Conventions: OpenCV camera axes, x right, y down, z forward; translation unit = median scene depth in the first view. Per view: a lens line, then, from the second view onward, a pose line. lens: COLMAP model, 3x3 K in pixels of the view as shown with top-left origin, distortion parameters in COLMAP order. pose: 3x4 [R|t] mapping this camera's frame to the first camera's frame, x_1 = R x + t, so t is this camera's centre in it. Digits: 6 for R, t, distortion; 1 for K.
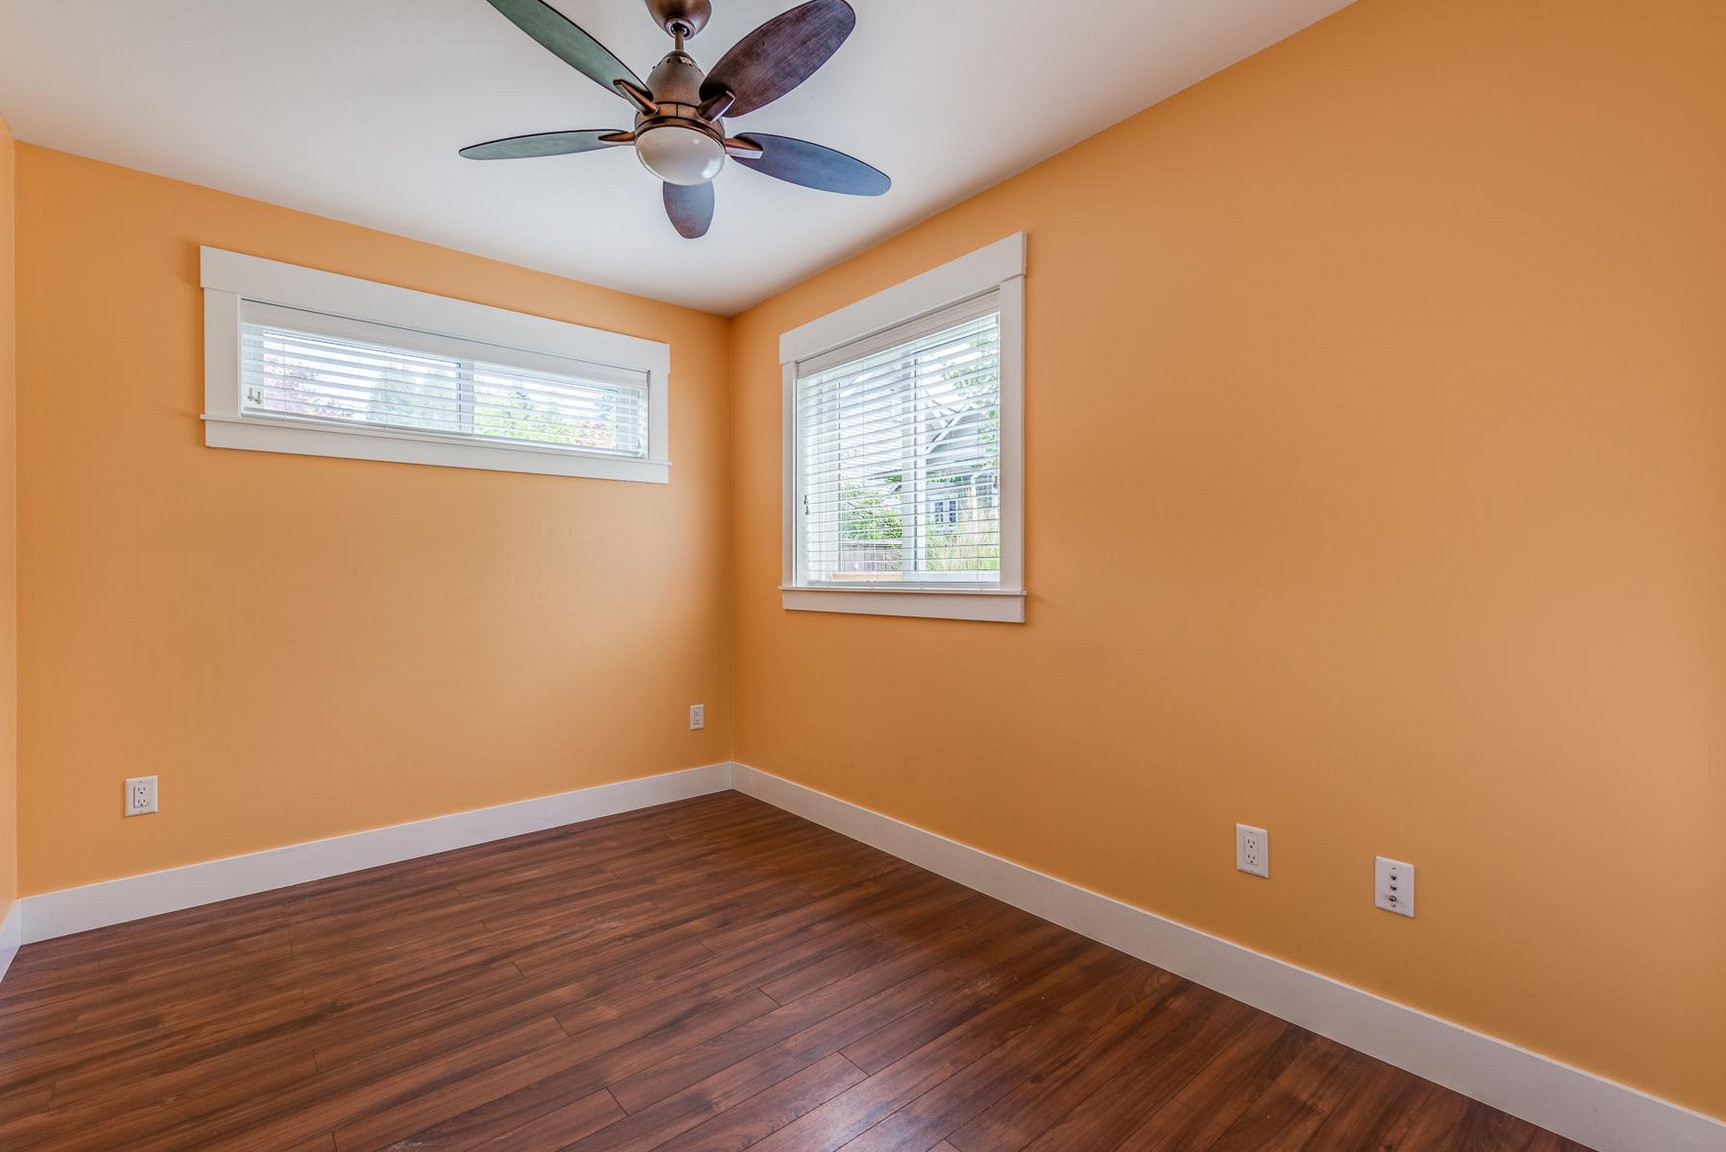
lens RADIAL K [[756.2, 0, 861.8], [0, 756.2, 575.6], [0, 0, 1]] dist [0.007851, -0.001943]
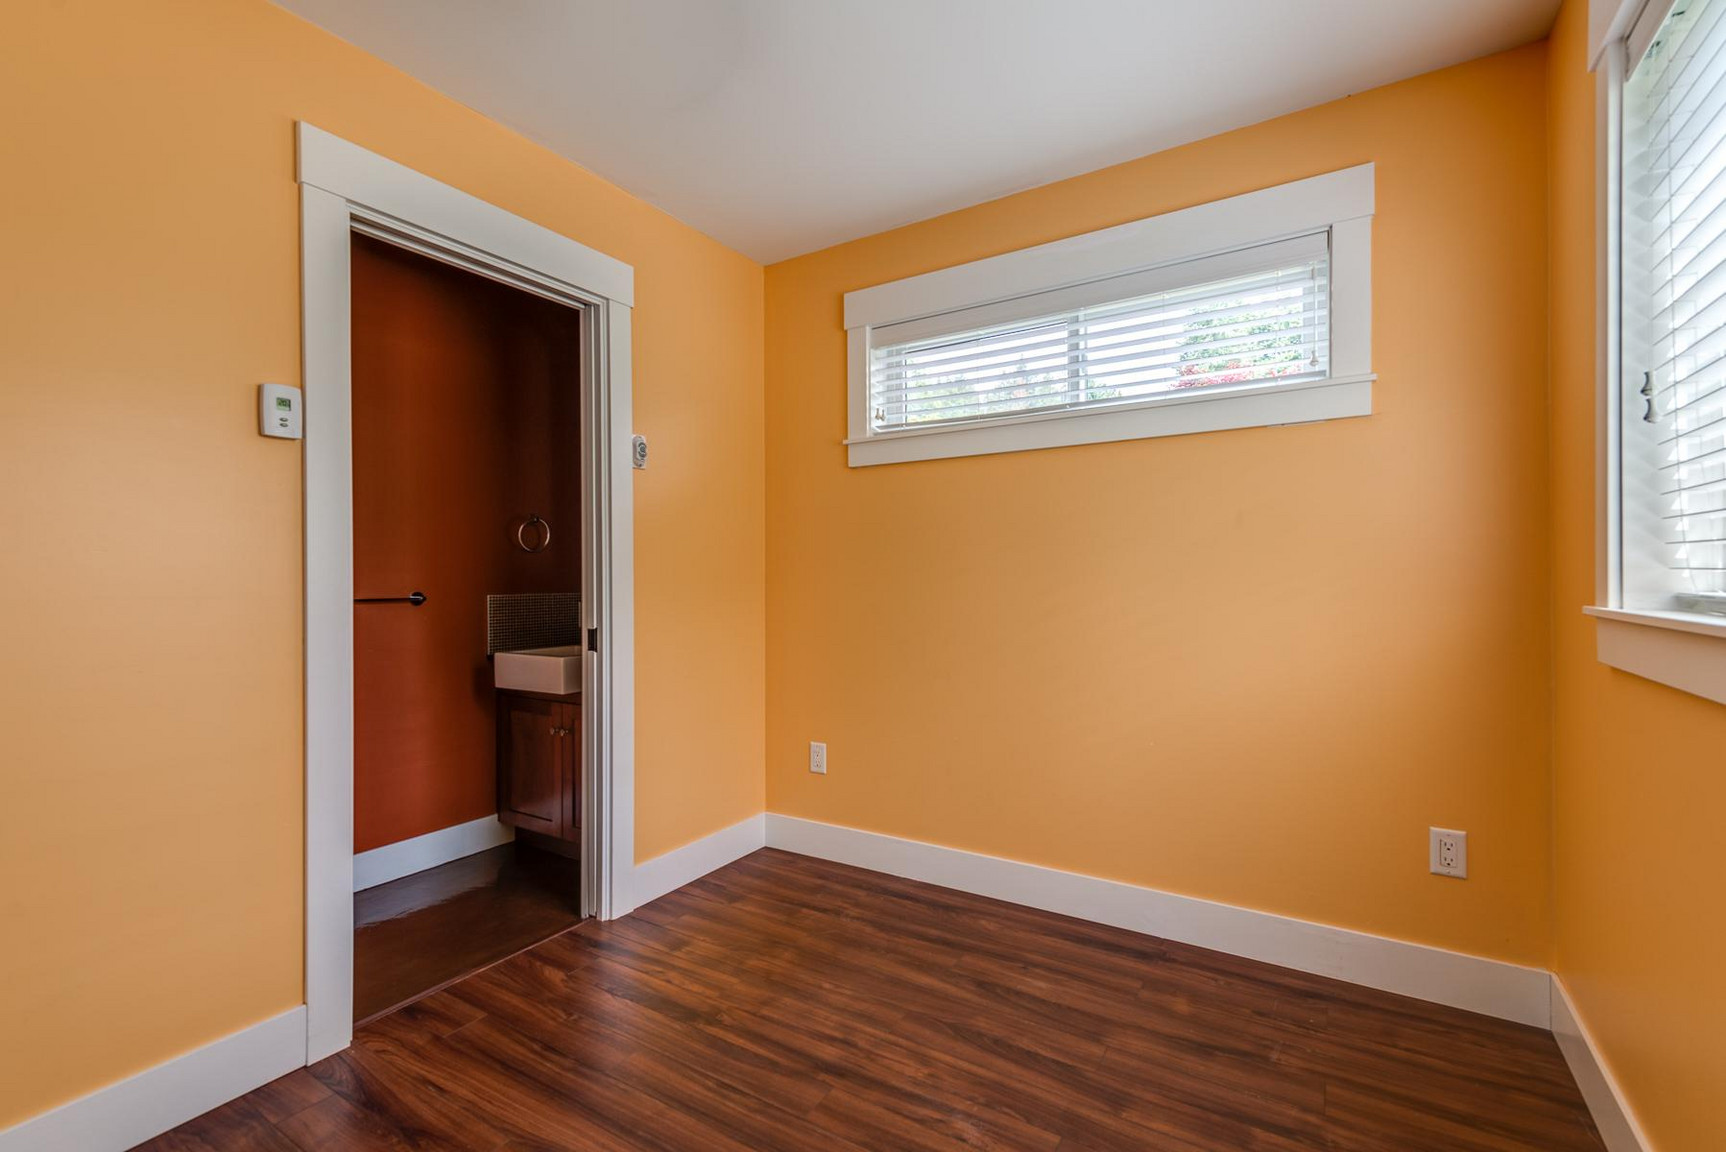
lens RADIAL K [[756.2, 0, 871.1], [0, 756.2, 577.2], [0, 0, 1]] dist [0.007851, -0.001943]
pose [[0.293415, 0.001950, -0.955983, 0.232489], [0.005080, 0.999981, 0.003599, -0.007238], [0.955972, -0.005913, 0.293399, 0.670783]]
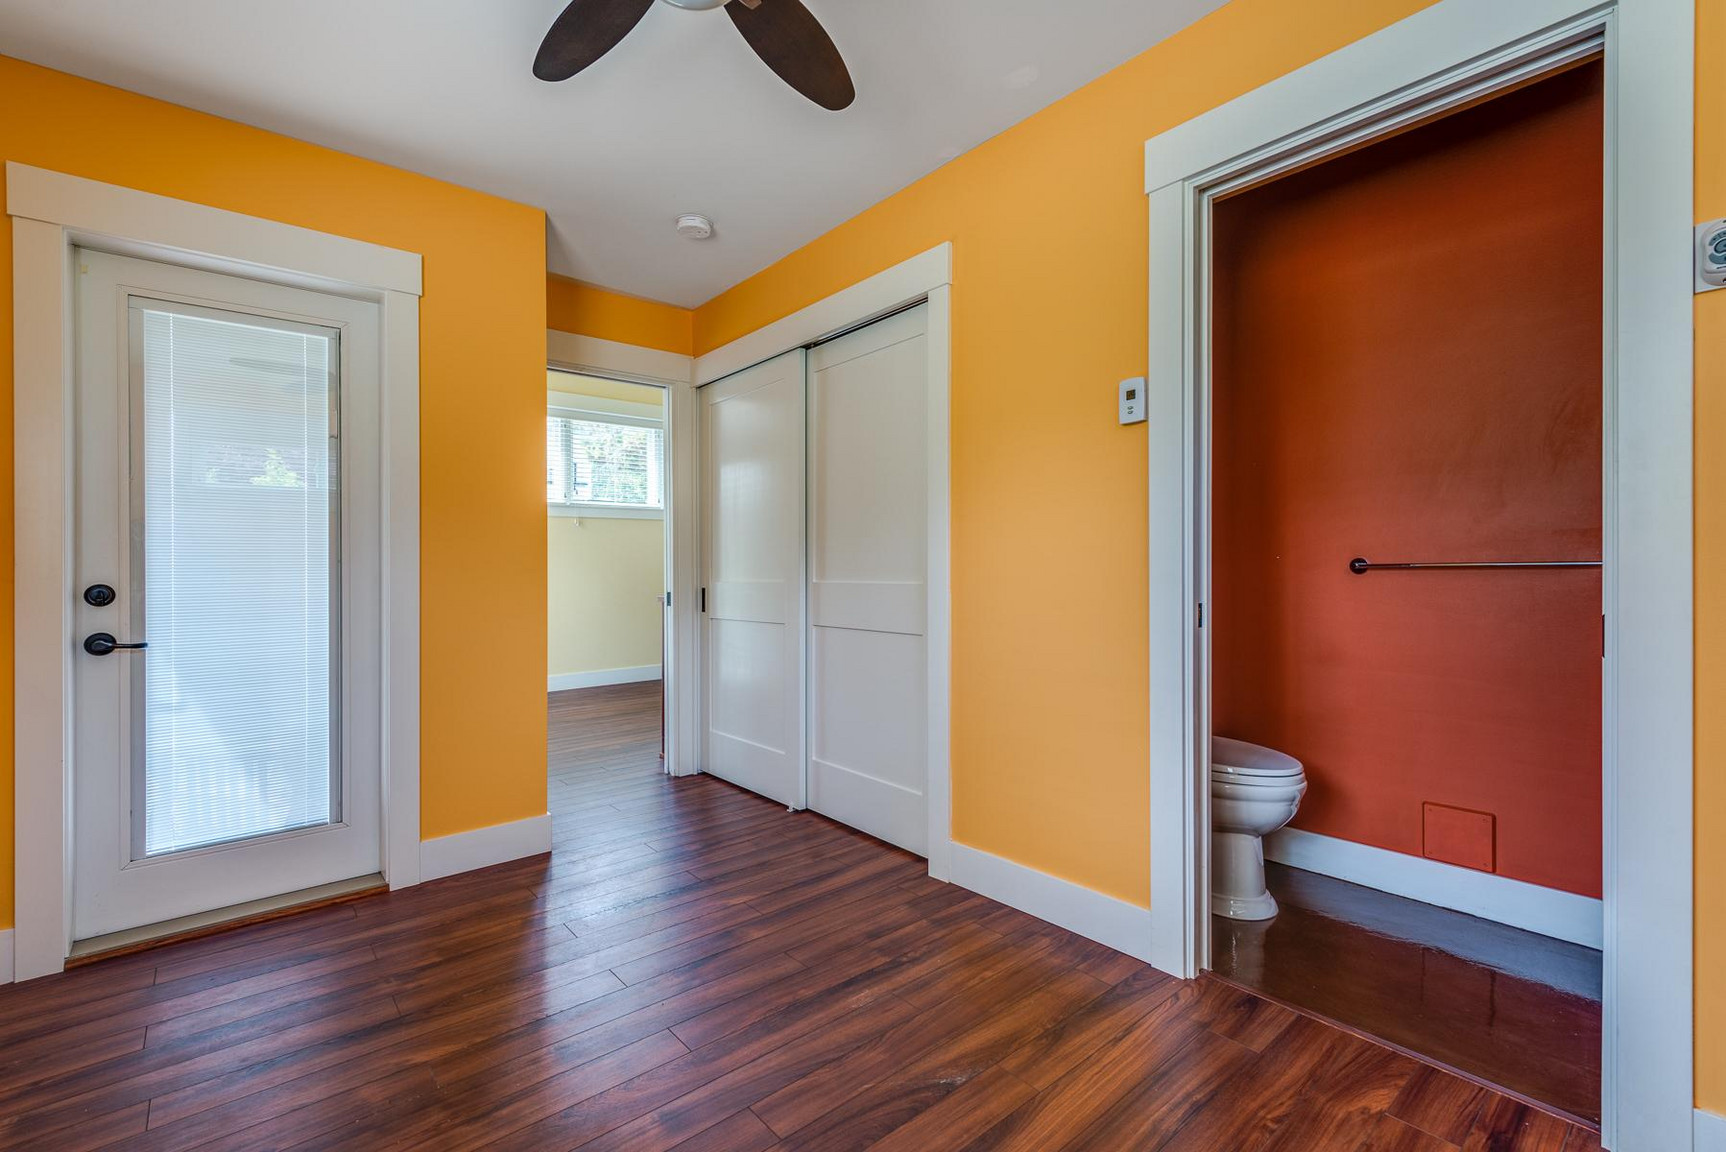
lens RADIAL K [[756.2, 0, 878.5], [0, 756.2, 572.7], [0, 0, 1]] dist [0.007851, -0.001943]
pose [[-0.999873, 0.010995, 0.011522, -0.273165], [0.010949, 0.999932, -0.004023, 0.025105], [-0.011565, -0.003897, -0.999926, 1.143910]]
